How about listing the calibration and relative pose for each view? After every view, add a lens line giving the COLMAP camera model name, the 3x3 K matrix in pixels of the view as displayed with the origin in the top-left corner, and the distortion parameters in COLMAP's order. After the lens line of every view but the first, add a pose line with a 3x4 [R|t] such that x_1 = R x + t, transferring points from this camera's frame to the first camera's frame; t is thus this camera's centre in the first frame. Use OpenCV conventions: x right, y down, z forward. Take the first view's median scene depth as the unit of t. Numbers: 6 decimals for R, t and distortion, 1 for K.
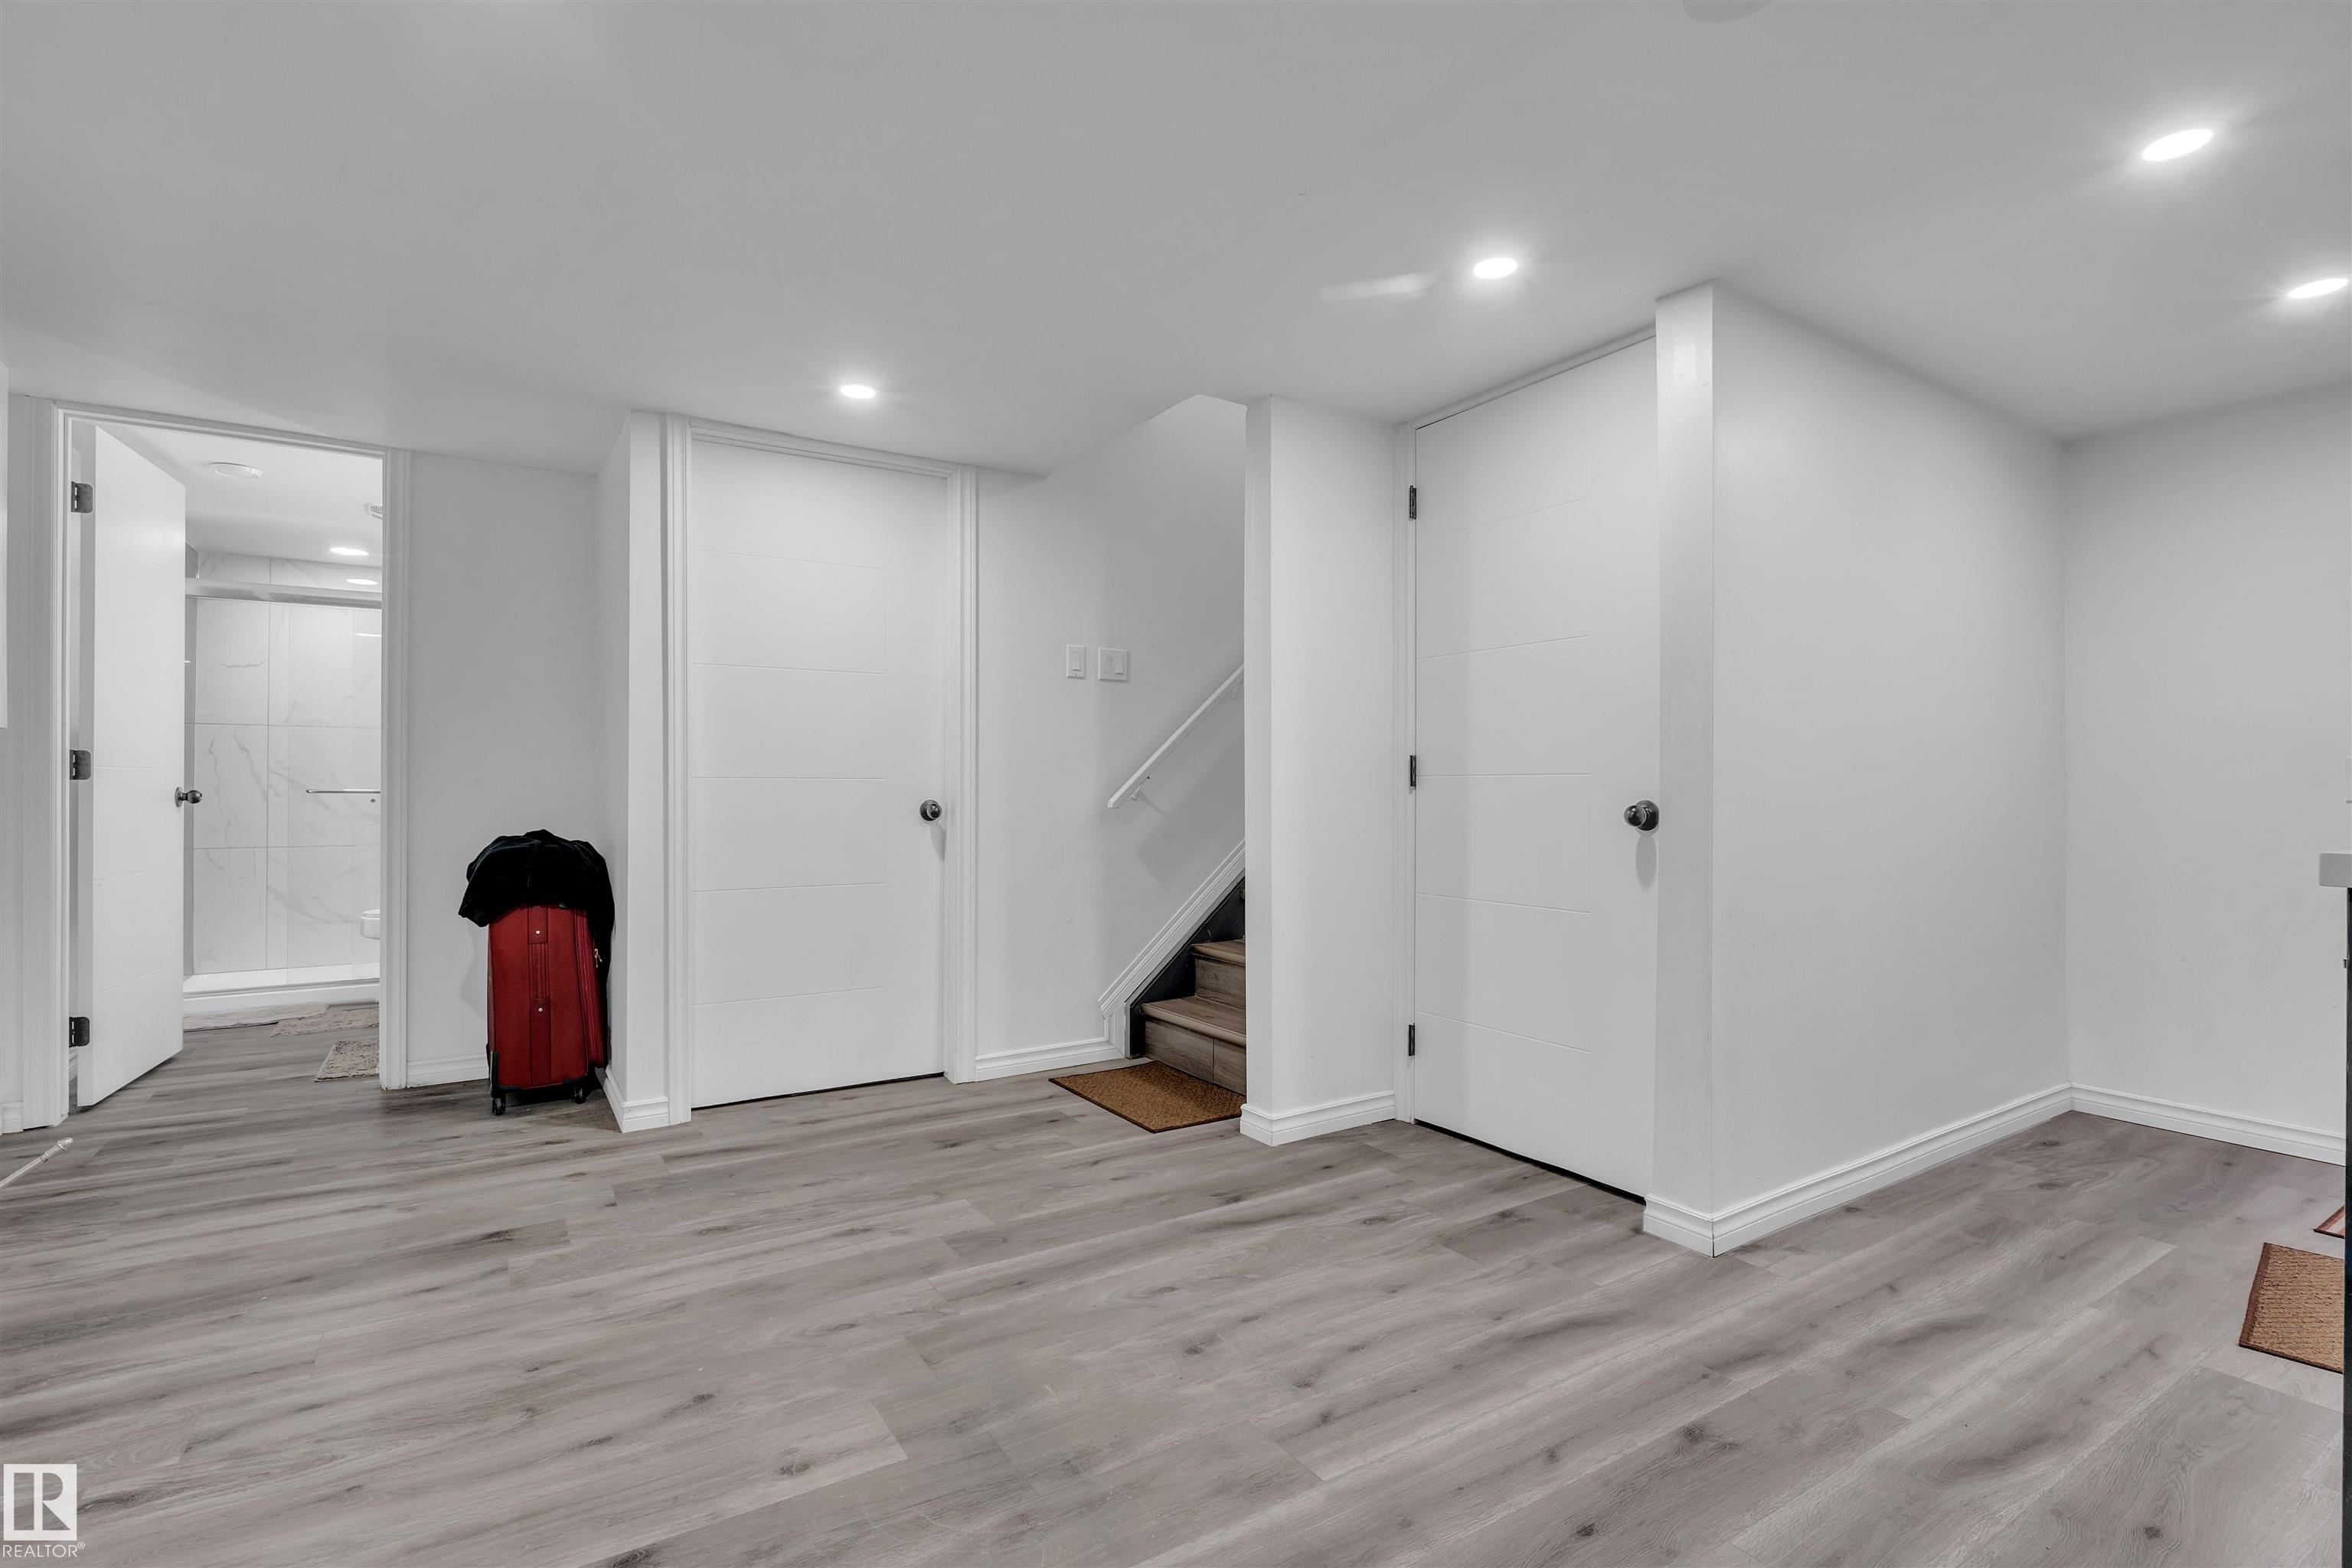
lens RADIAL K [[1073.5, 0, 1135.8], [0, 1073.5, 803.0], [0, 0, 1]] dist [-0.003544, -0.000423]
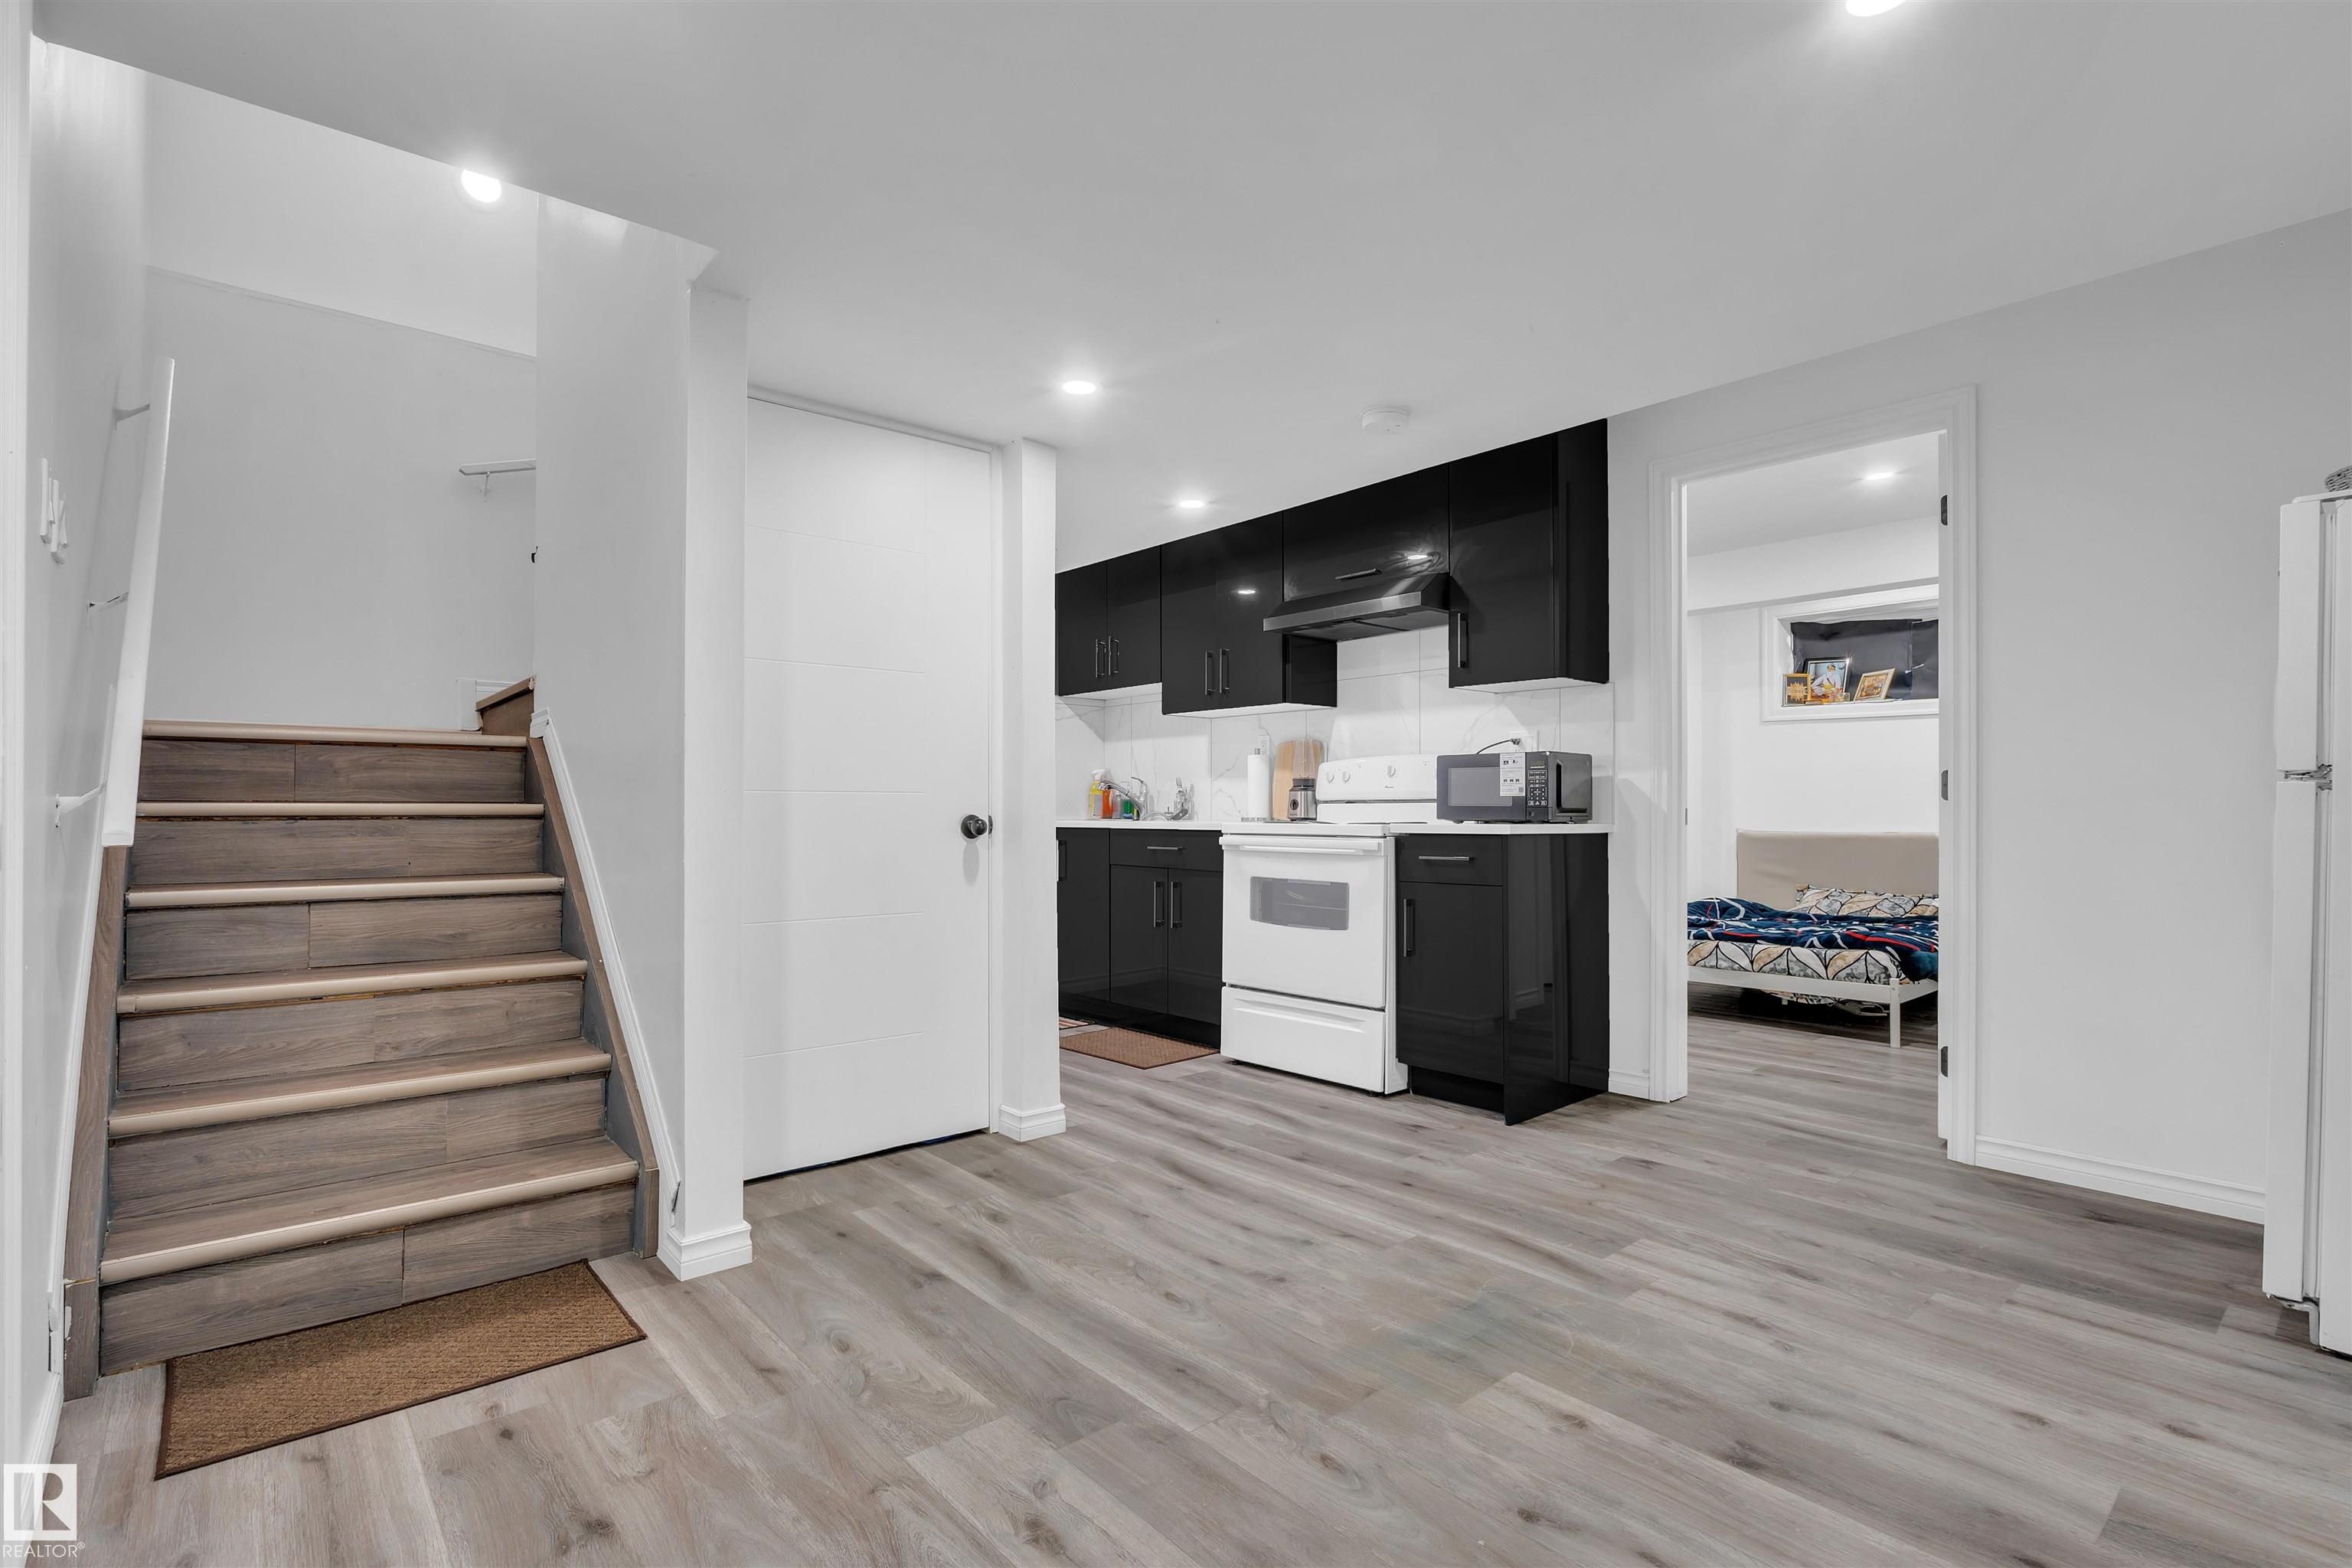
lens RADIAL K [[1103.9, 0, 1171.2], [0, 1103.9, 800.3], [0, 0, 1]] dist [-0.002839, -0.000833]
pose [[-0.155921, 0.005158, 0.987756, -0.926816], [0.008786, 0.999954, -0.003834, -0.013748], [-0.987730, 0.008081, -0.155960, 1.062589]]
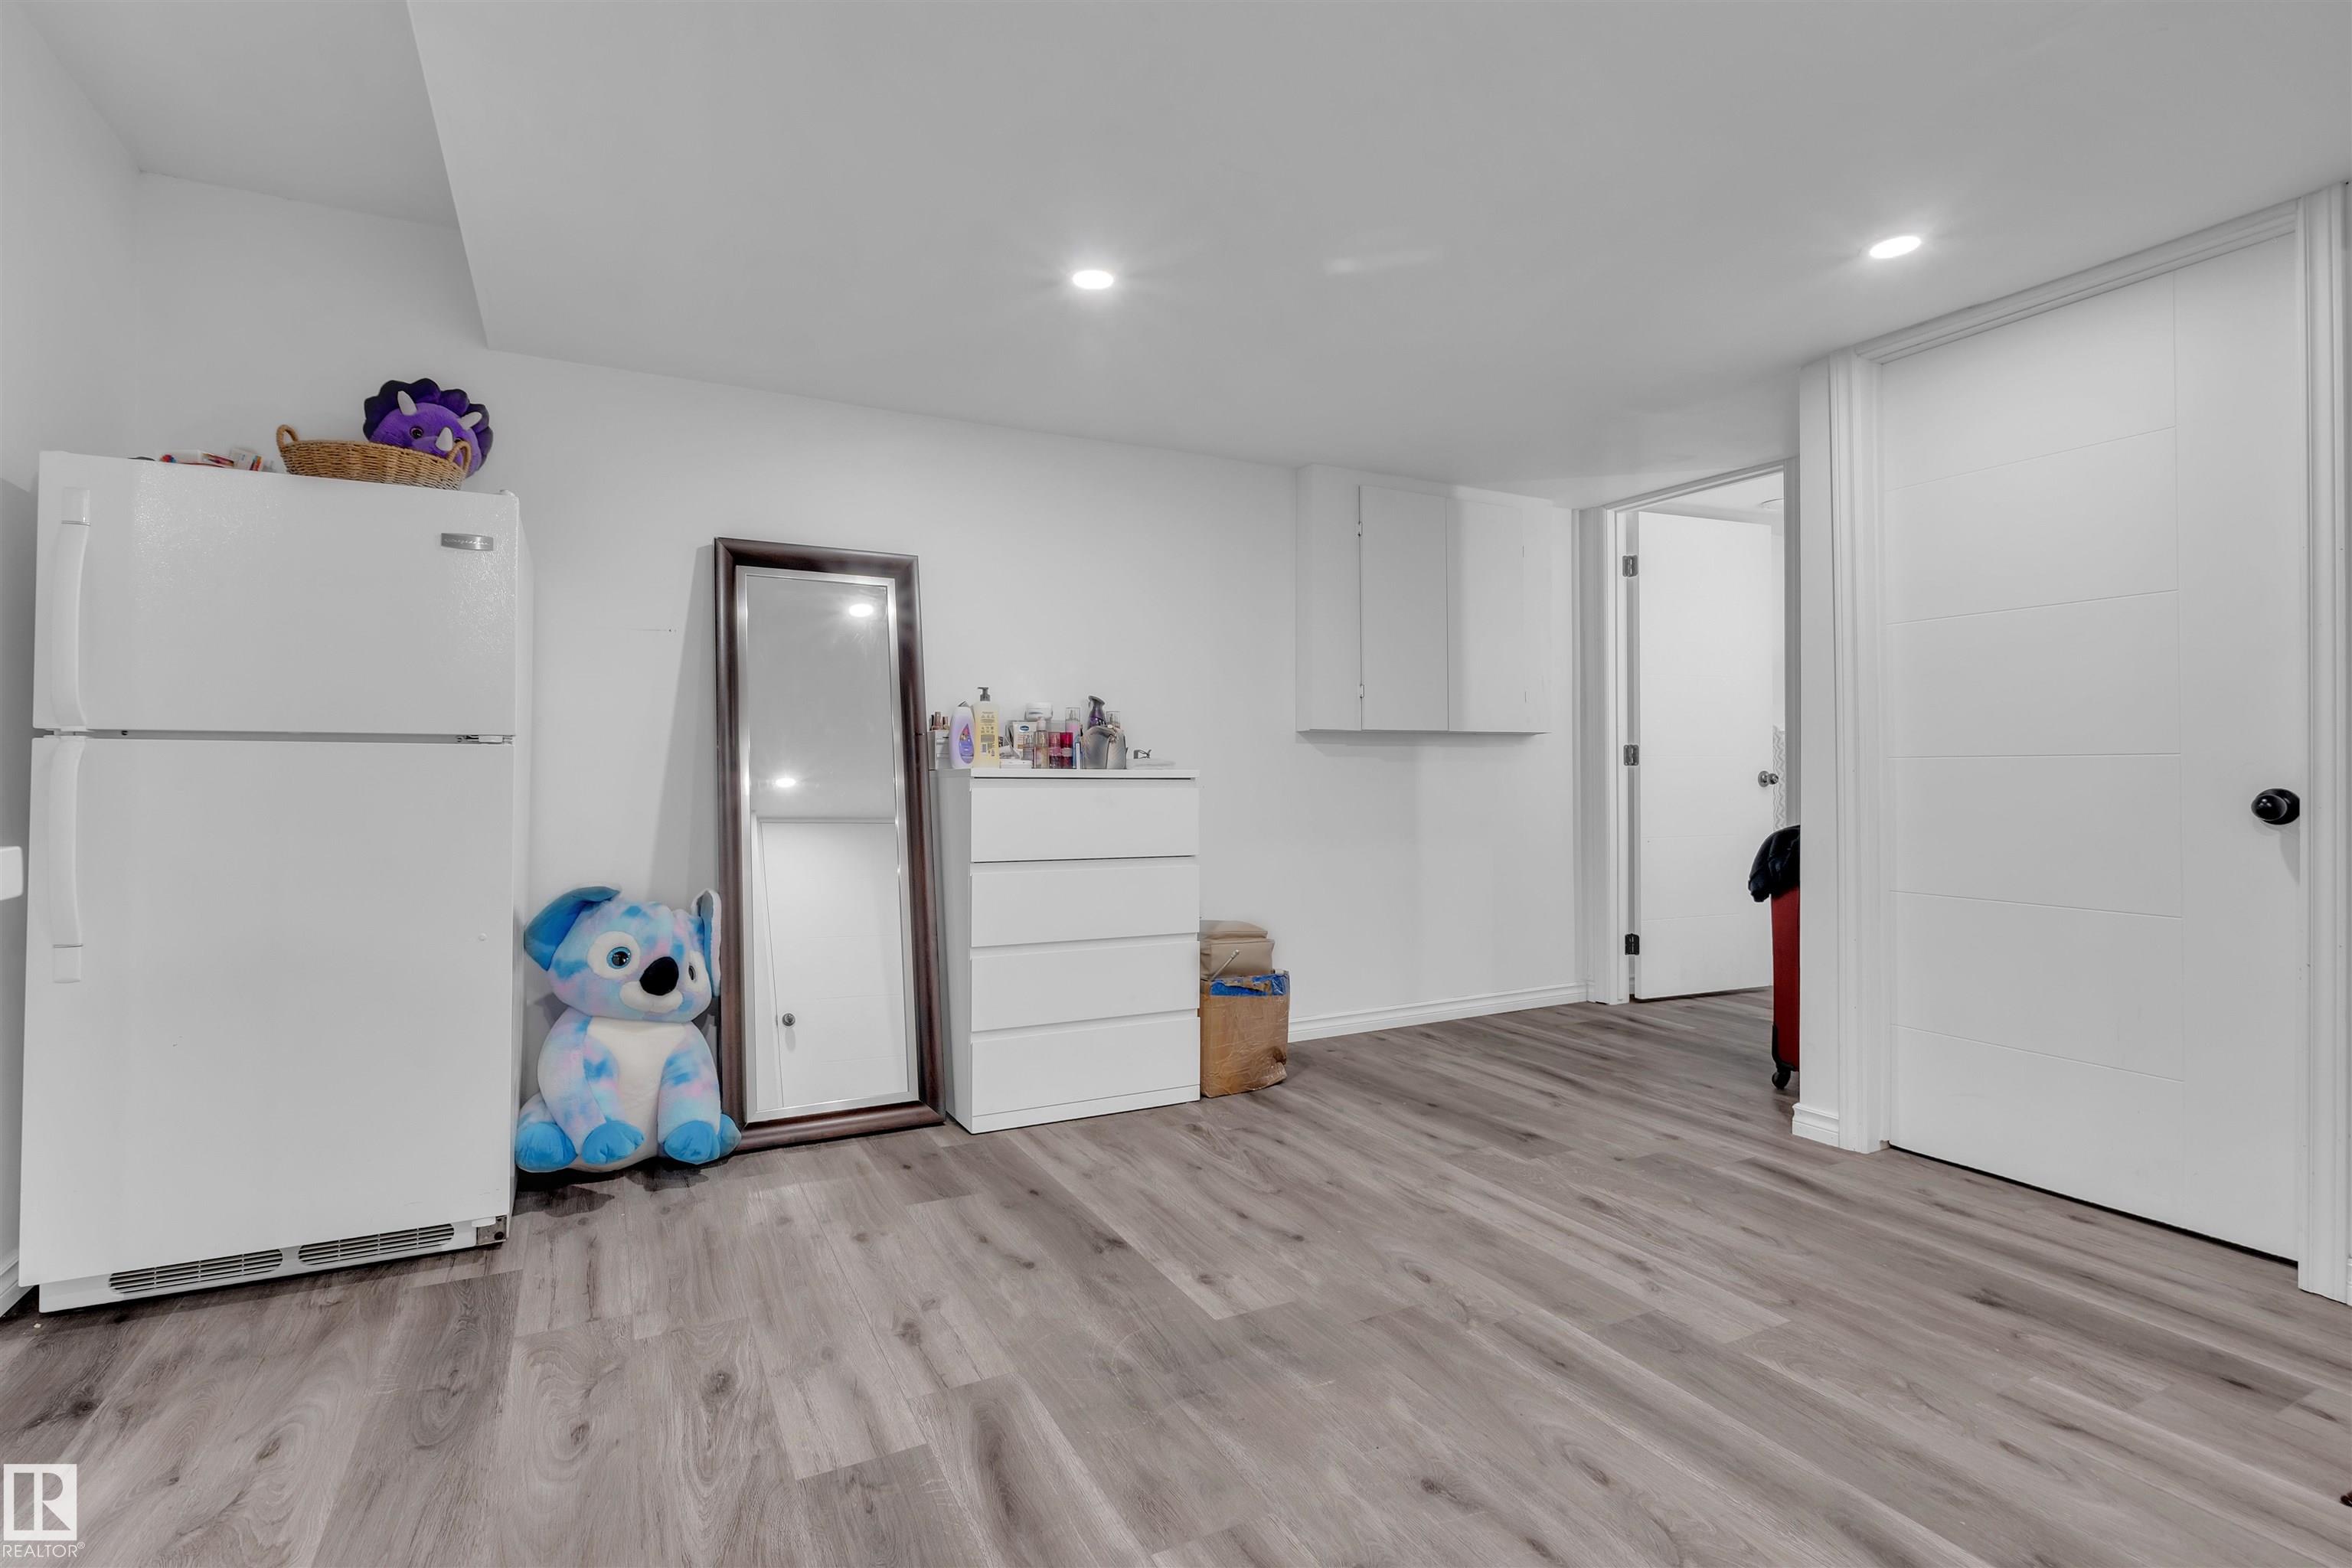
lens RADIAL K [[1103.9, 0, 1193.8], [0, 1103.9, 769.2], [0, 0, 1]] dist [-0.002839, -0.000833]
pose [[-0.053678, -0.006313, -0.998538, 0.702265], [-0.014326, 0.999882, -0.005551, -0.000834], [0.998456, 0.014007, -0.053762, 0.703410]]
